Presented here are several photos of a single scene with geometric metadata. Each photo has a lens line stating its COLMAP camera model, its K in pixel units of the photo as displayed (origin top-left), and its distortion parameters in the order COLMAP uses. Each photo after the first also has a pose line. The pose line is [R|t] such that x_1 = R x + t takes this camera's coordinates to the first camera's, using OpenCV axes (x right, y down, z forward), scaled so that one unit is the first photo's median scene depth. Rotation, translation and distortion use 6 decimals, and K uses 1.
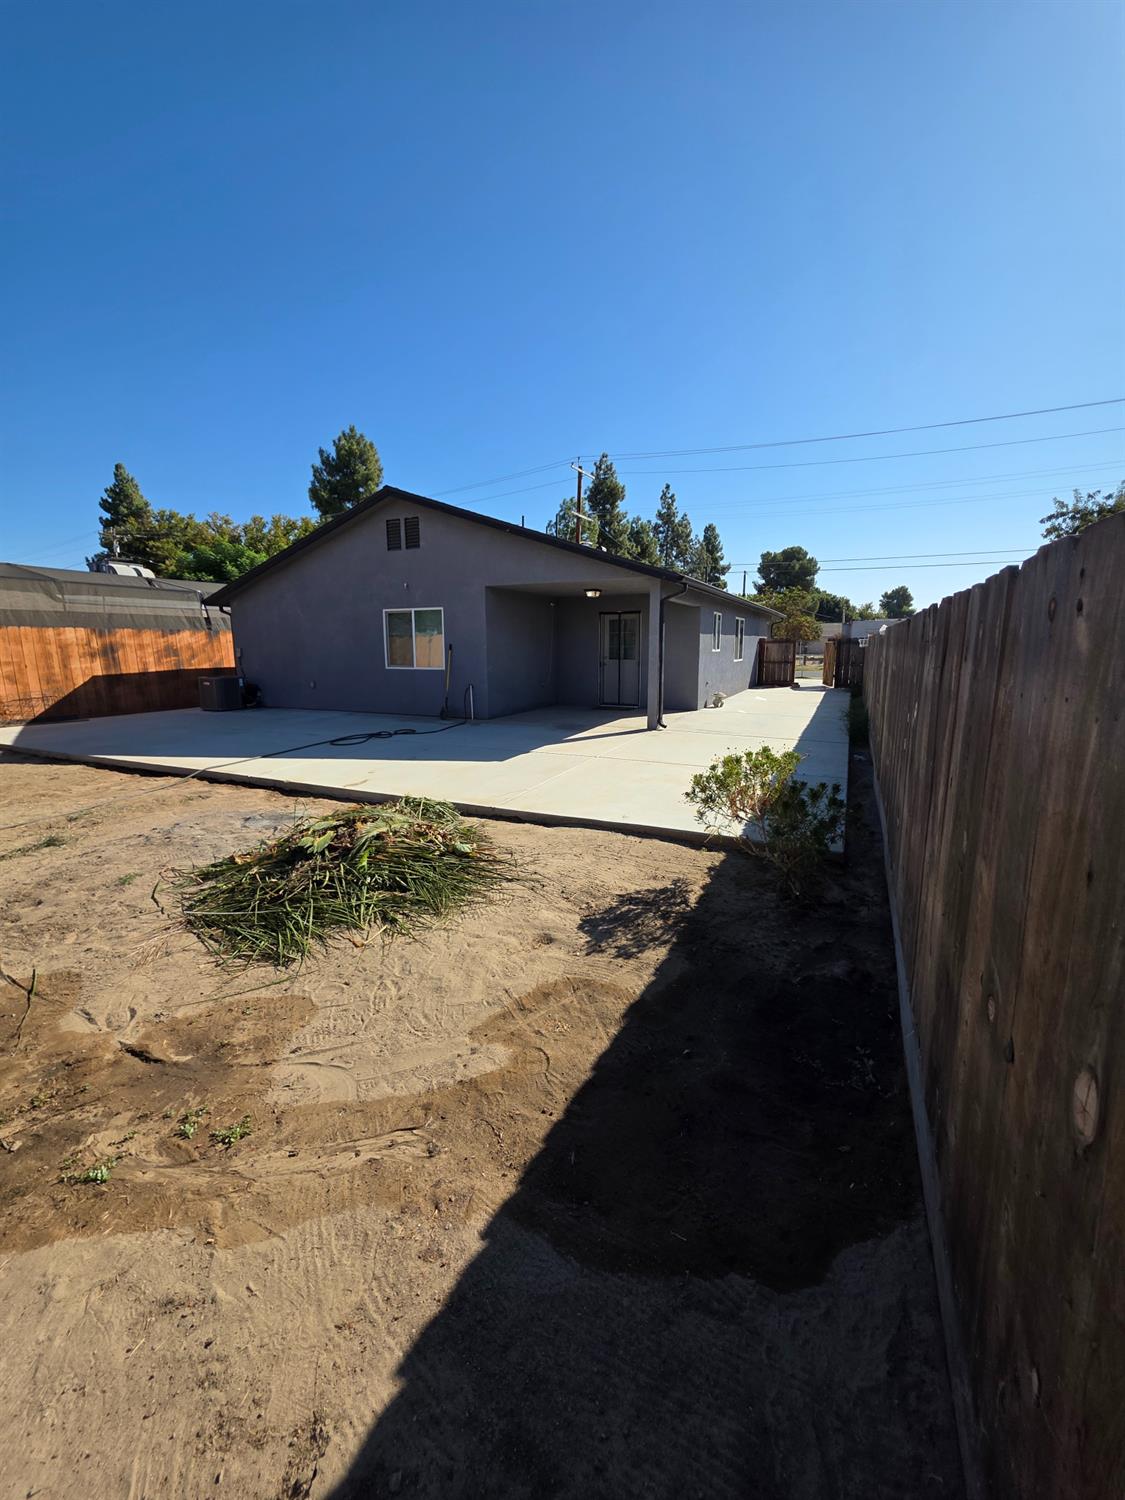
lens RADIAL K [[599.2, 0, 561.6], [0, 599.2, 749.6], [0, 0, 1]] dist [0.001100, 0.000616]
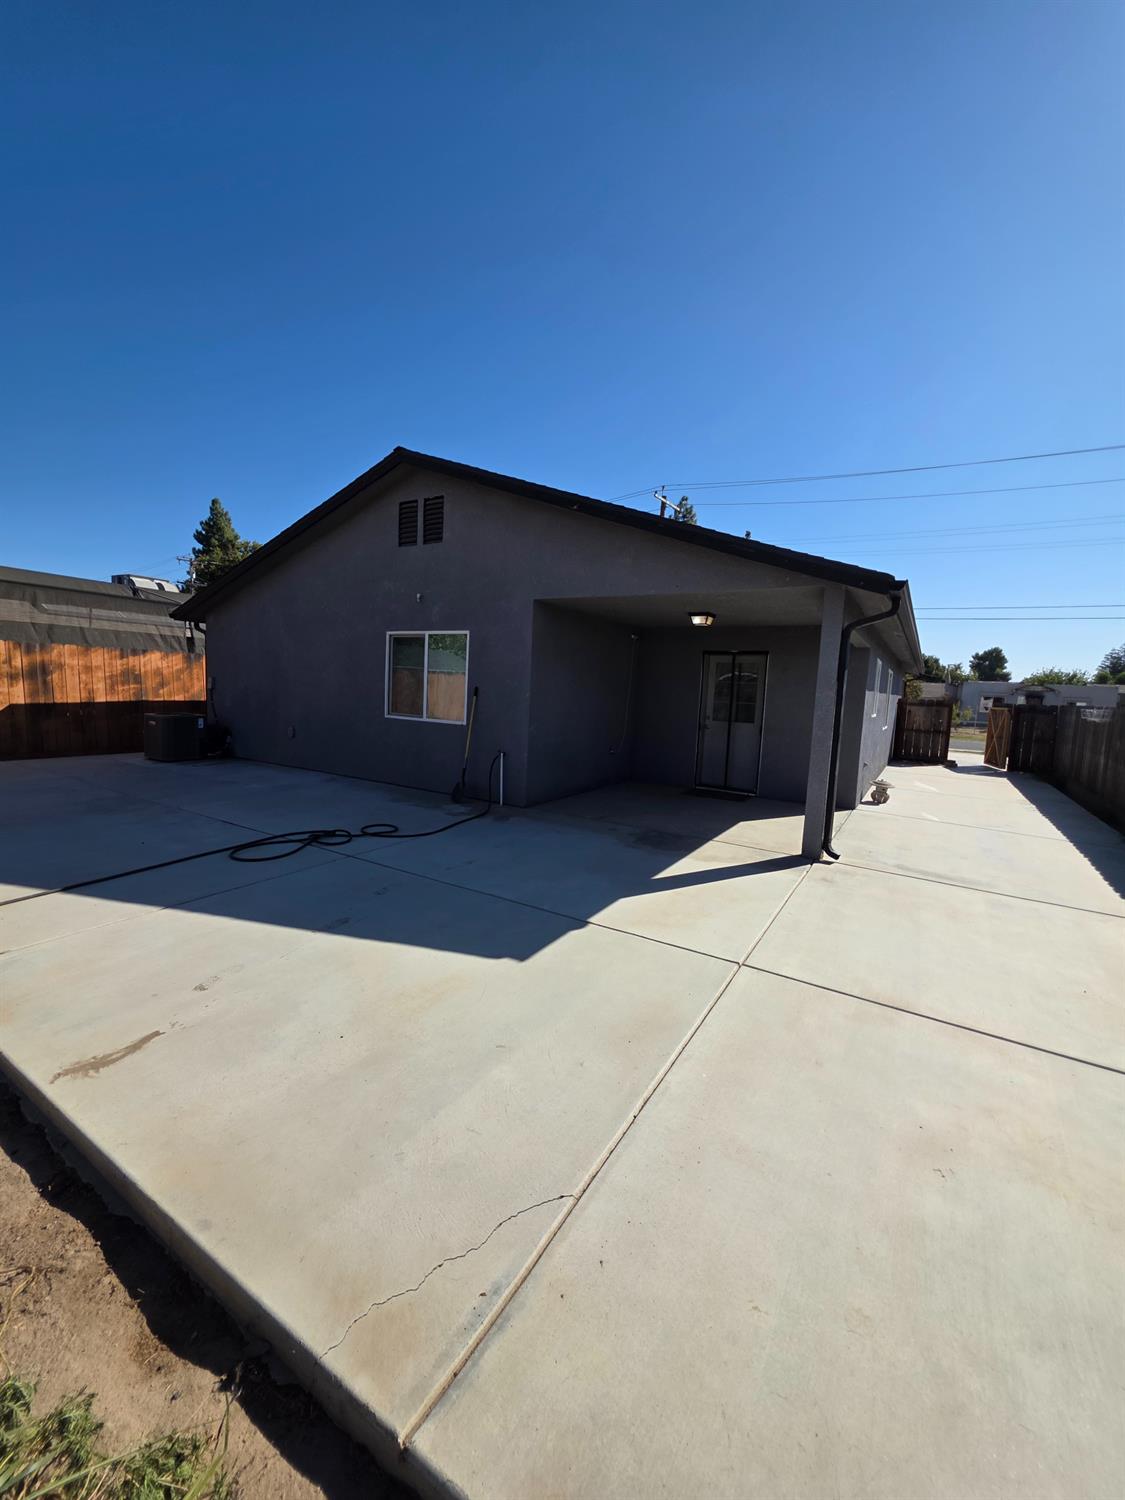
lens RADIAL K [[599.2, 0, 563.7], [0, 599.2, 746.1], [0, 0, 1]] dist [0.001100, 0.000616]
pose [[0.993392, 0.060469, -0.097548, -0.020054], [-0.067850, 0.994931, -0.074217, -0.058713], [0.092566, 0.080345, 0.992460, 0.307716]]
